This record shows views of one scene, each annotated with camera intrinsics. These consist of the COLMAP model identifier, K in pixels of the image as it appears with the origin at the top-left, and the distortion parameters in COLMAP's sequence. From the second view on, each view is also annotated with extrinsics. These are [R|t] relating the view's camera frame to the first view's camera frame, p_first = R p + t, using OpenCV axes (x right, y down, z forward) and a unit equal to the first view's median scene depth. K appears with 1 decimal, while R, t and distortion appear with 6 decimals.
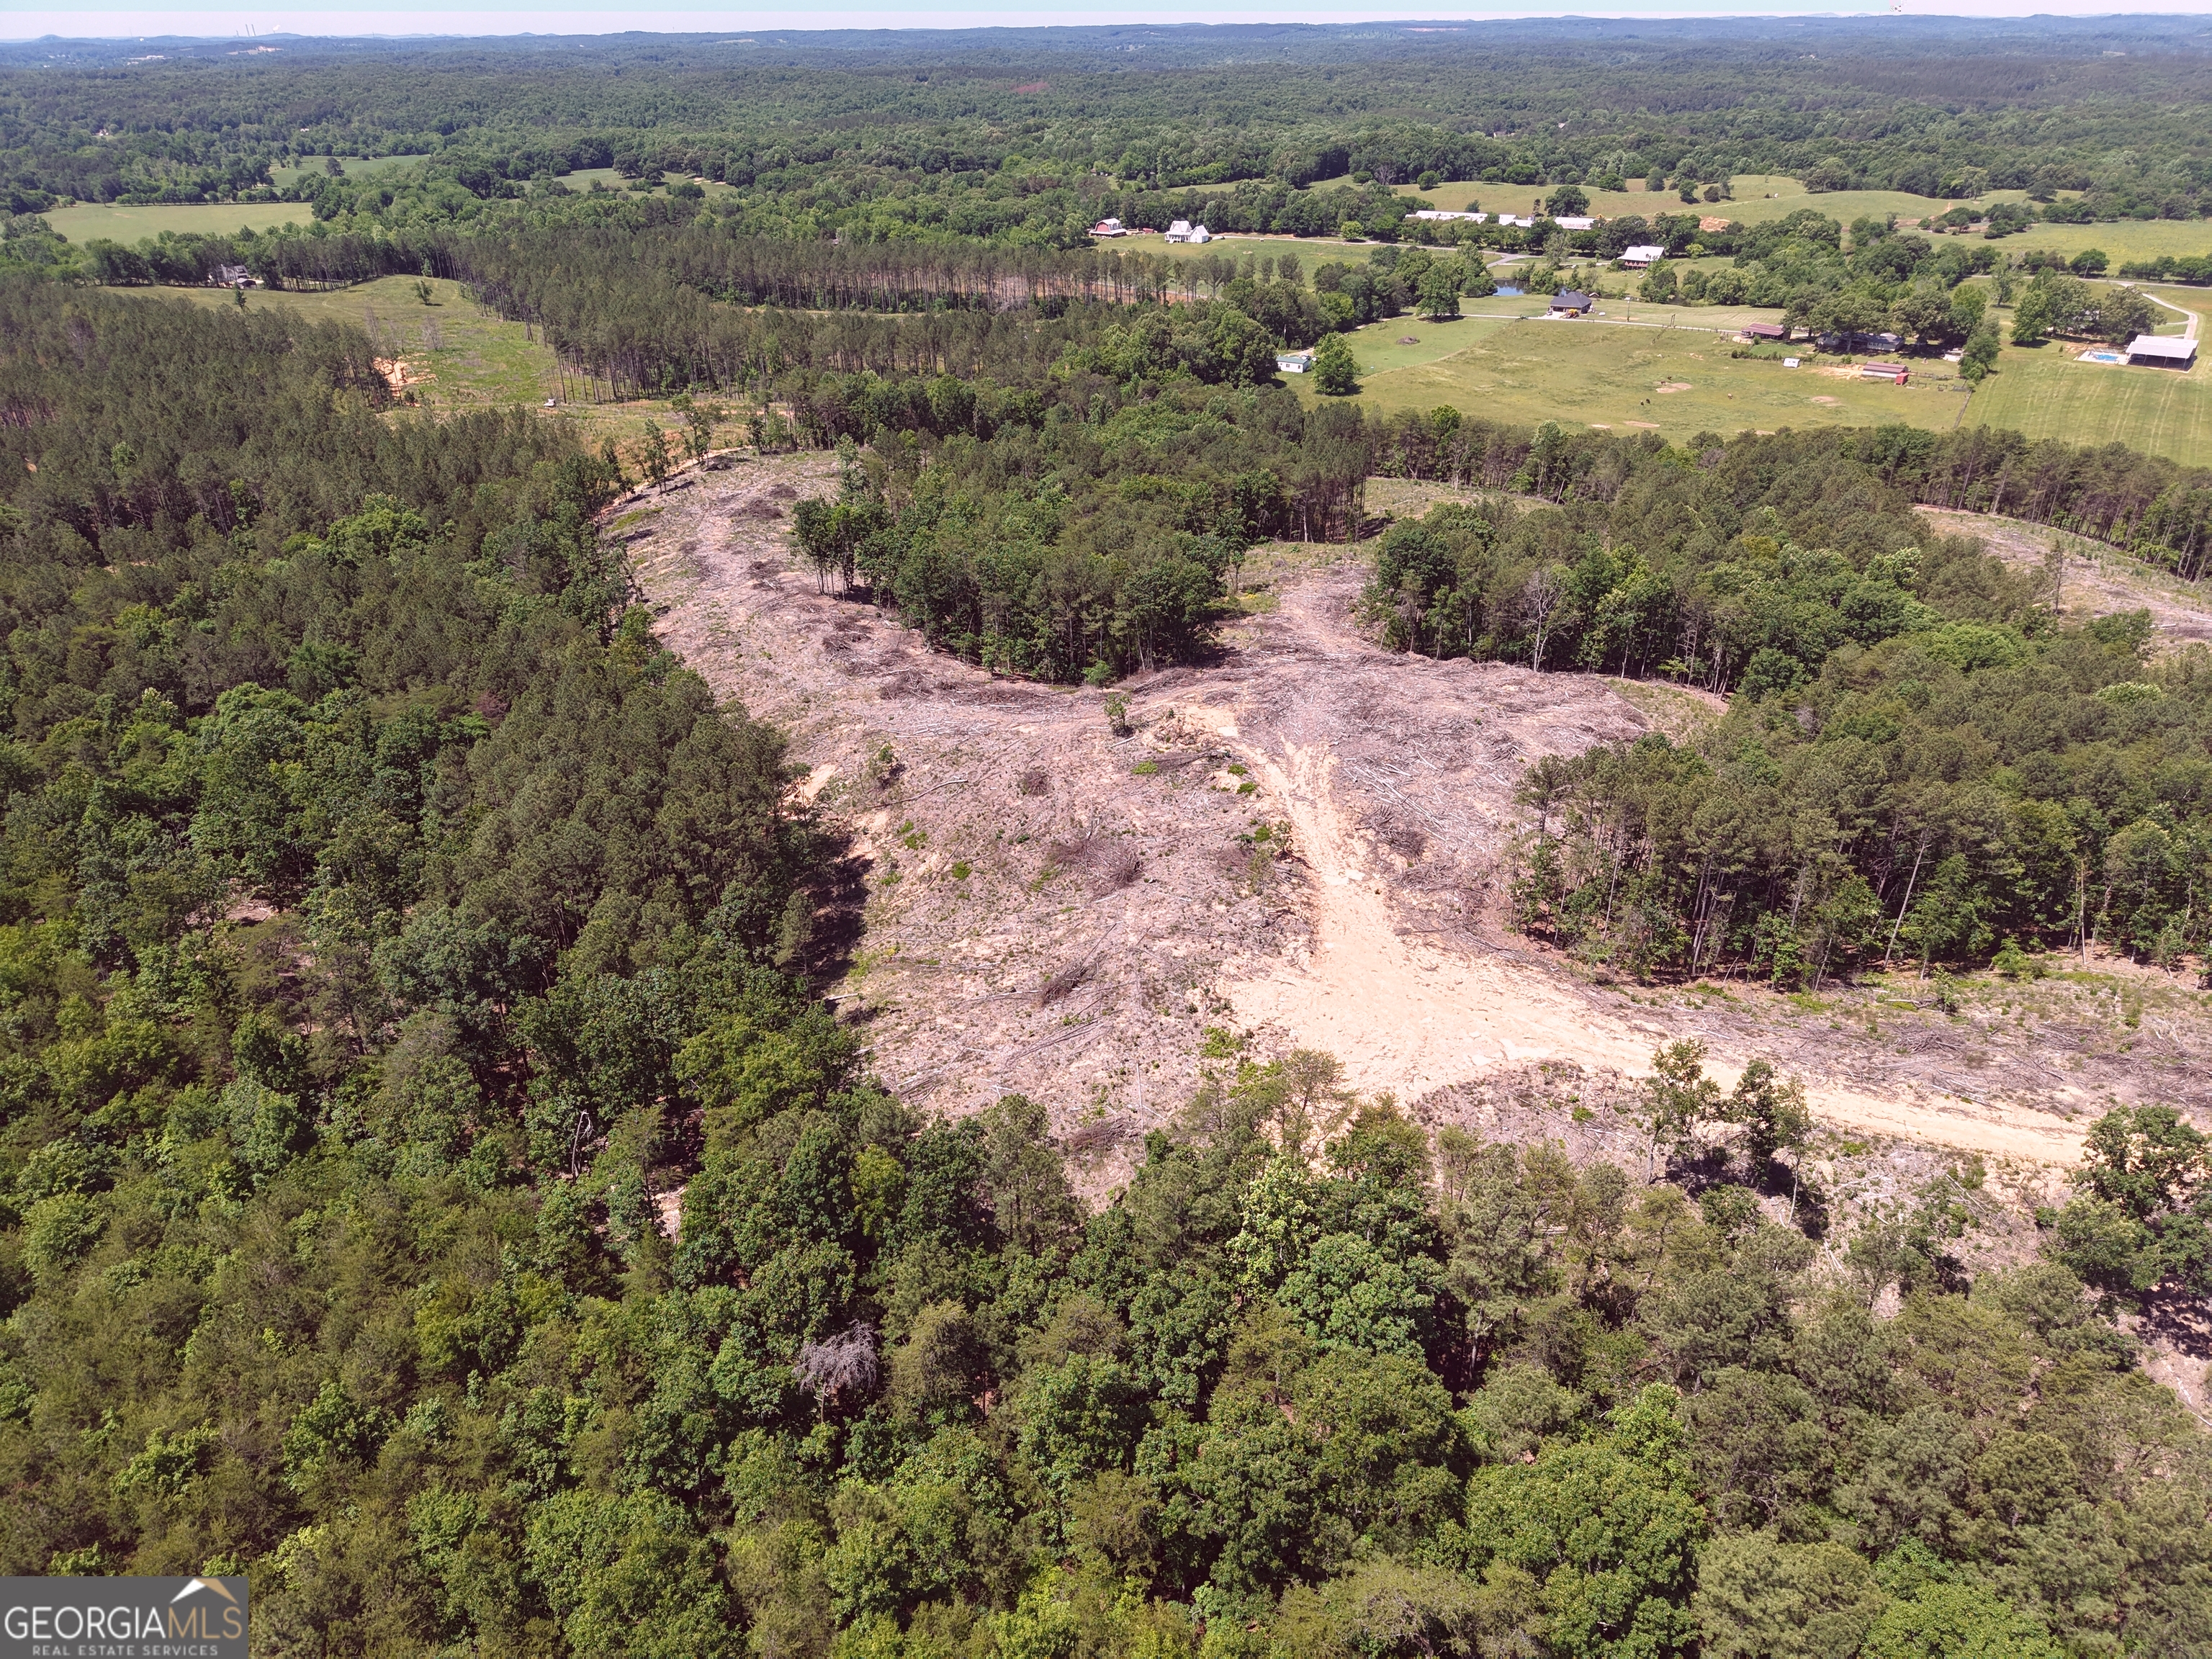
lens RADIAL K [[1473.9, 0, 1104.2], [0, 1473.9, 820.8], [0, 0, 1]] dist [0.025915, -0.026092]
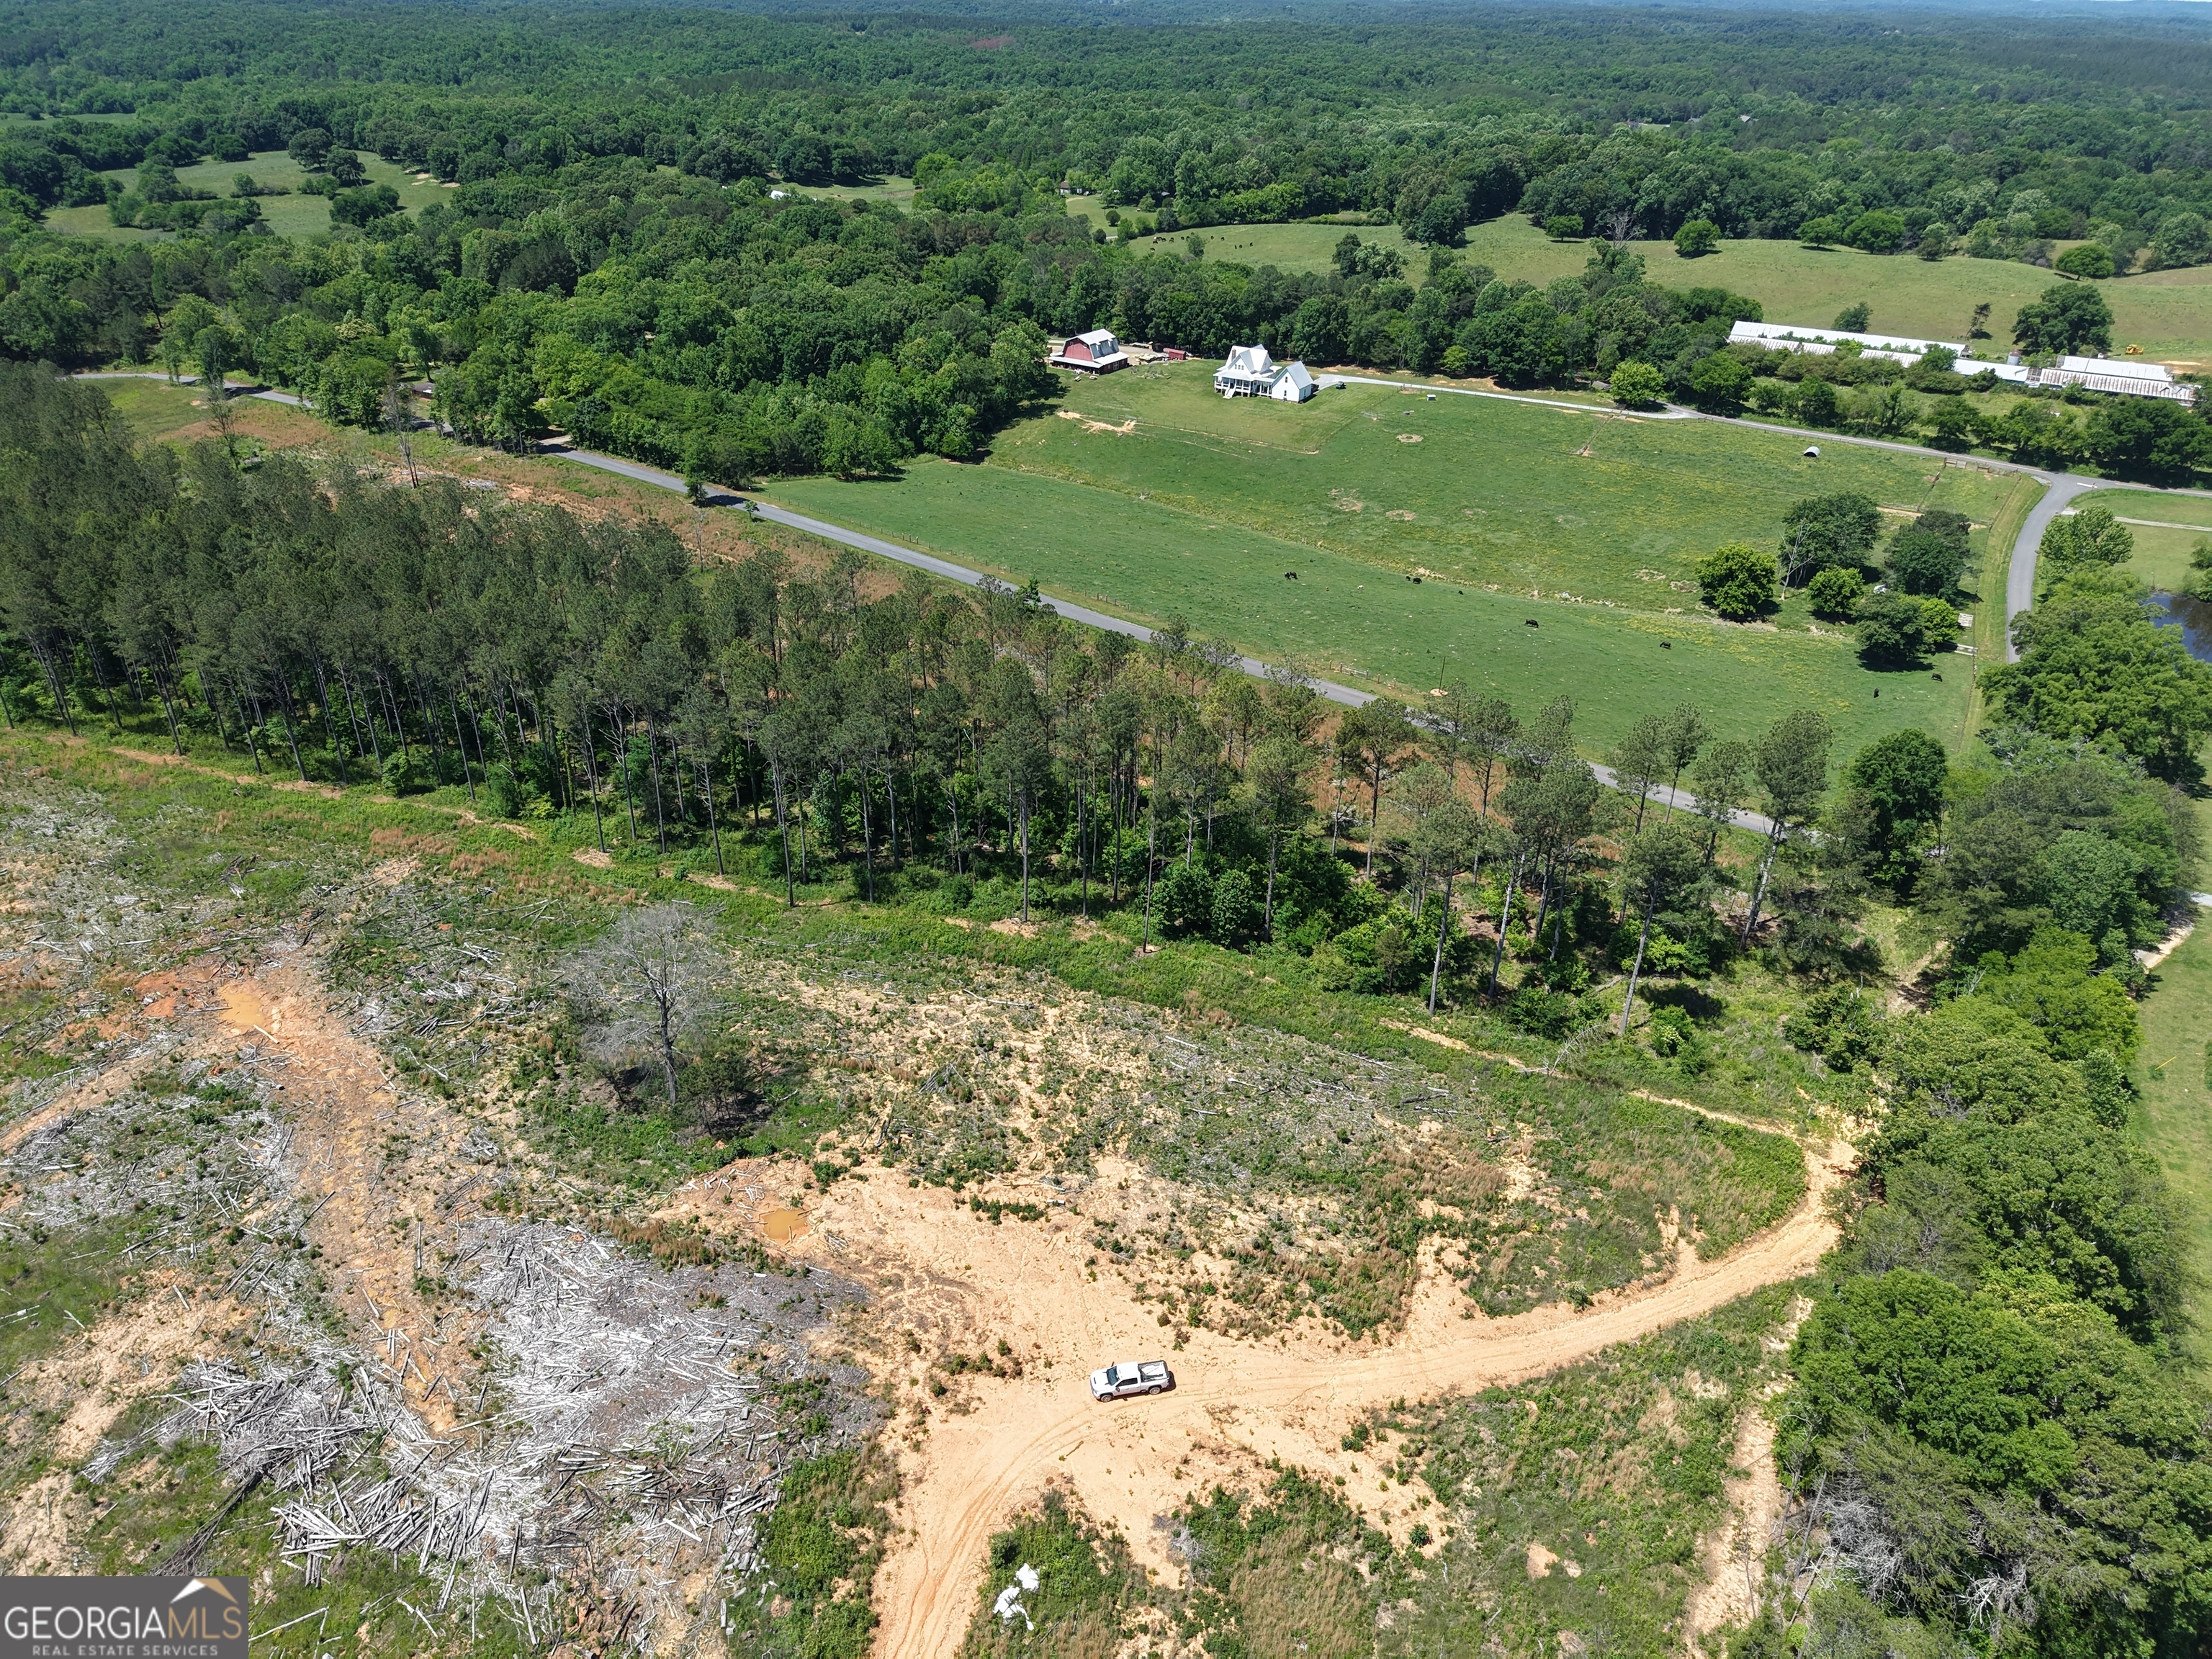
lens RADIAL K [[1473.9, 0, 1104.4], [0, 1473.9, 822.0], [0, 0, 1]] dist [0.025915, -0.026092]
pose [[0.999630, 0.017075, 0.021187, 0.000229], [-0.017561, 0.999582, 0.022973, -0.770792], [-0.020785, -0.023336, 0.999512, 1.558182]]
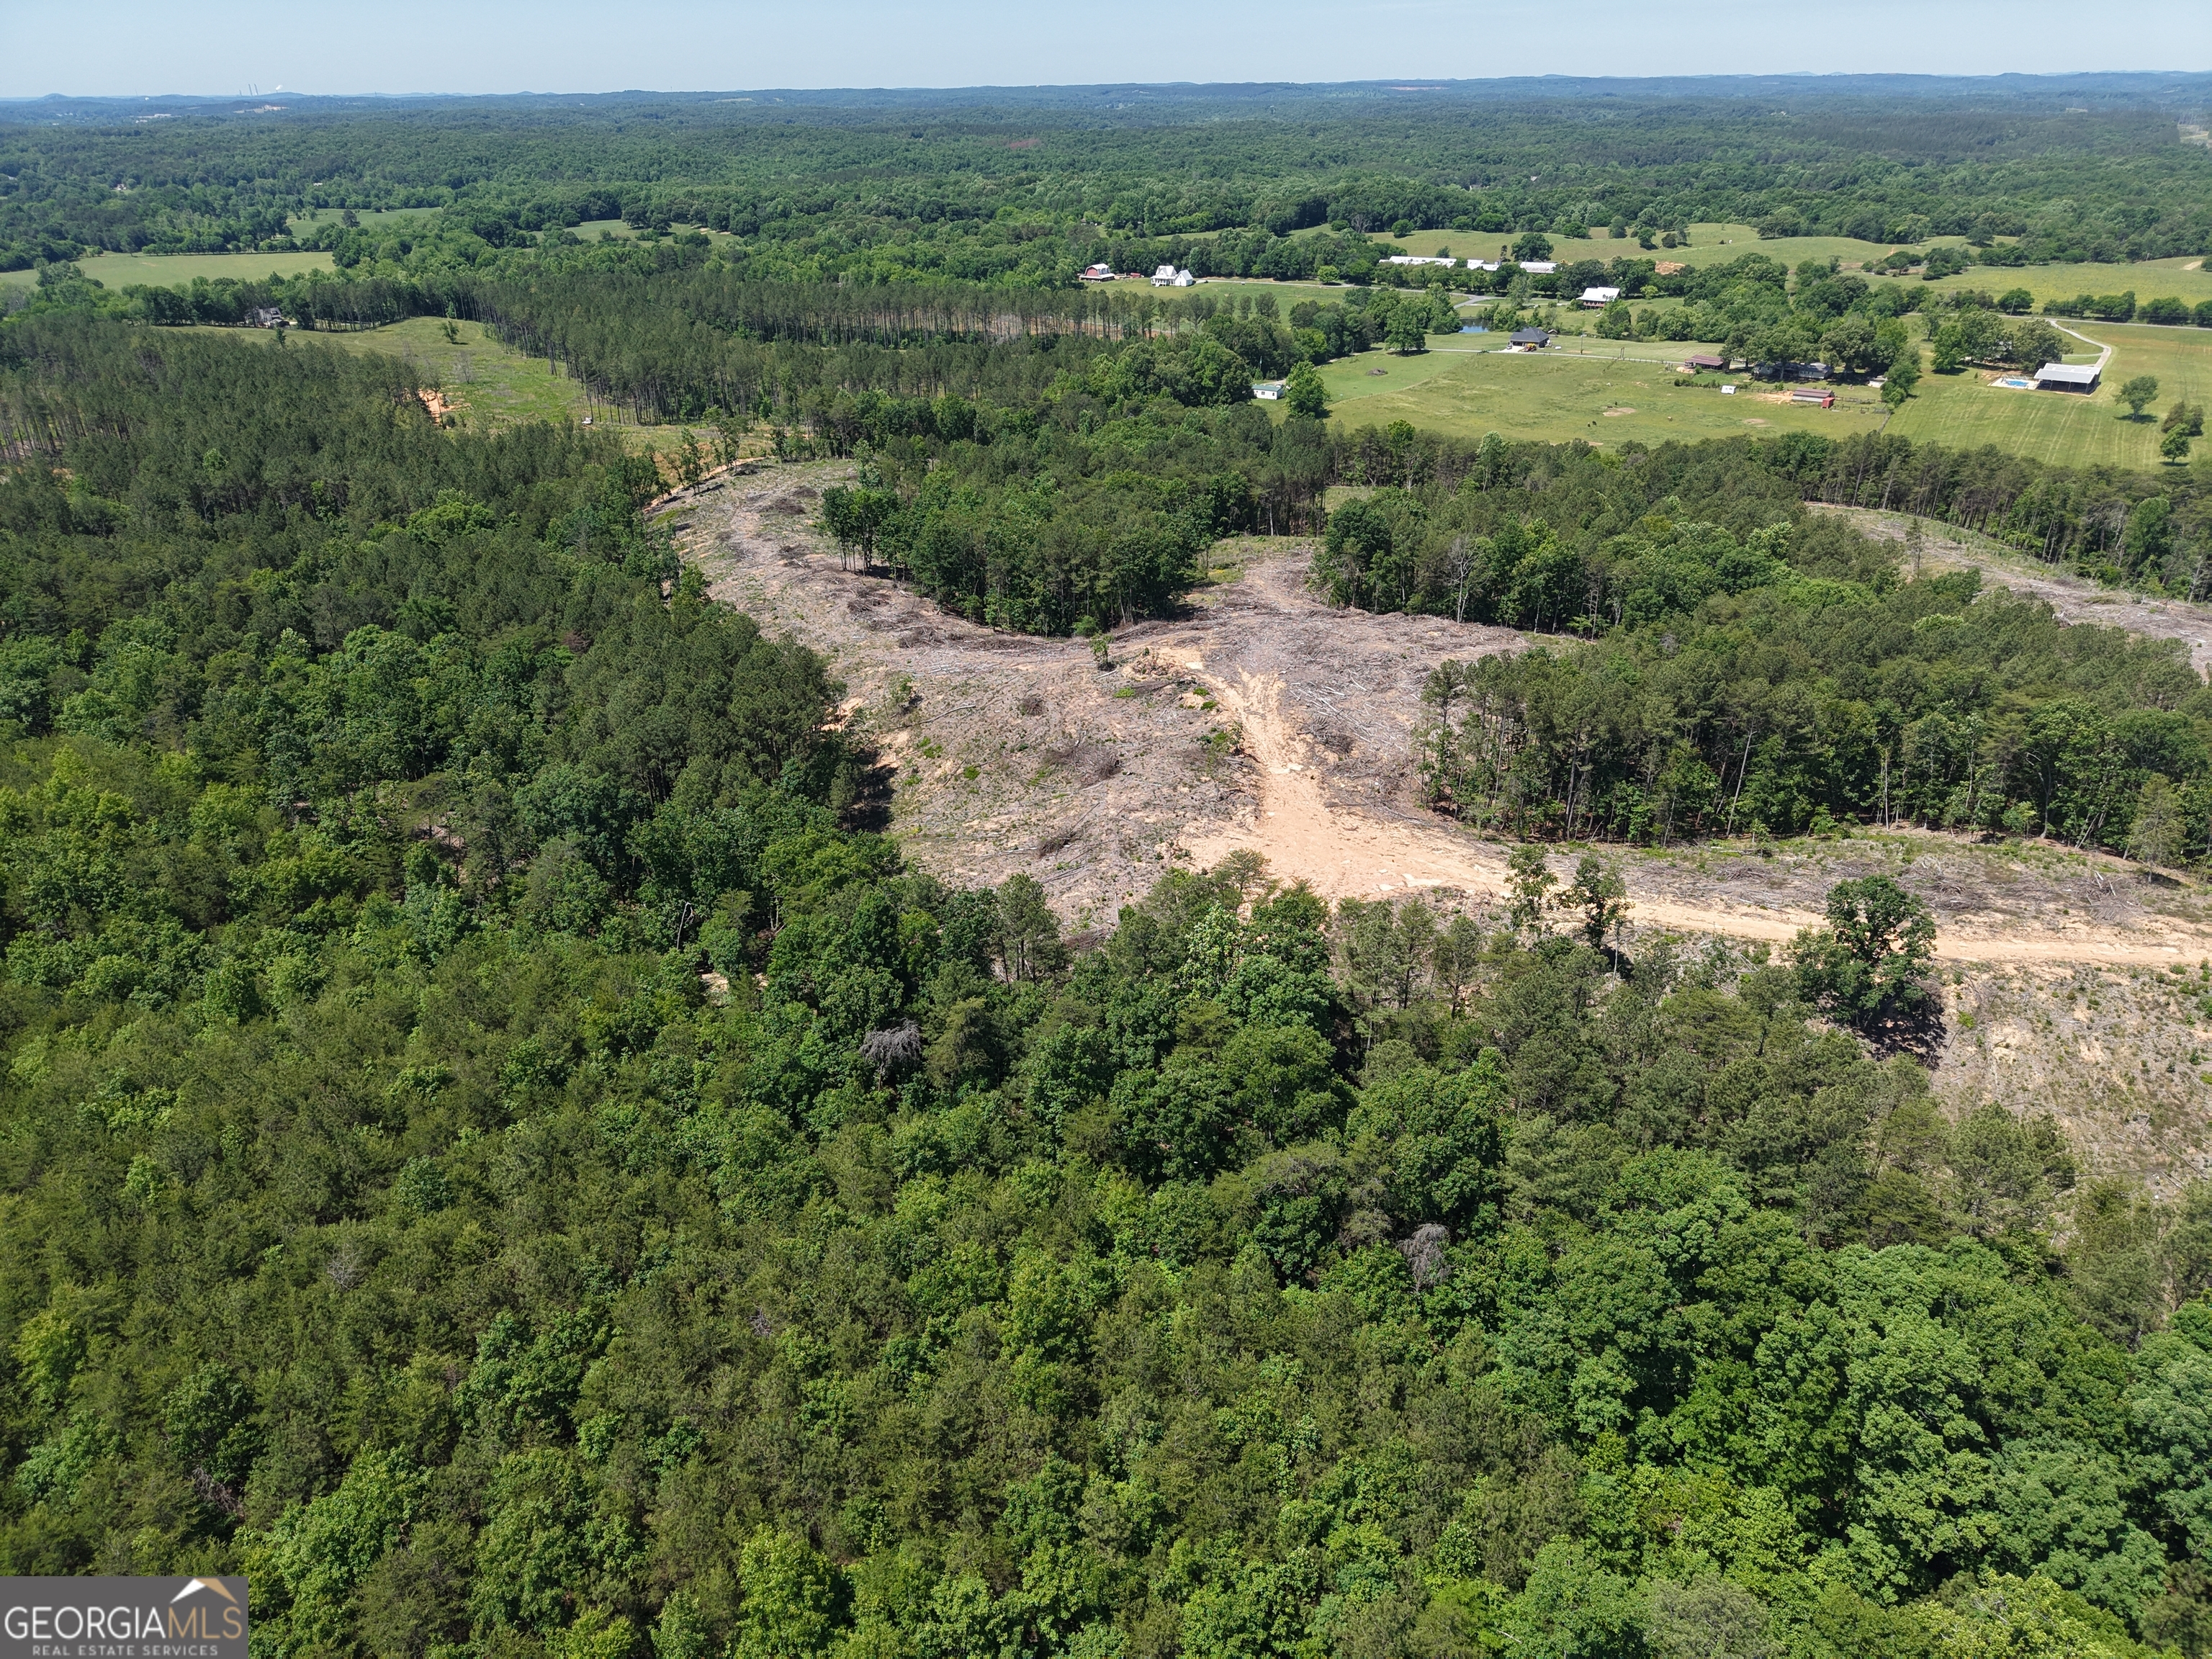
lens RADIAL K [[1473.9, 0, 1104.1], [0, 1473.9, 836.3], [0, 0, 1]] dist [0.025915, -0.026092]
pose [[0.999984, -0.003126, 0.004728, 0.003630], [0.003234, 0.999730, -0.022992, 0.073457], [-0.004655, 0.023007, 0.999724, -0.129789]]
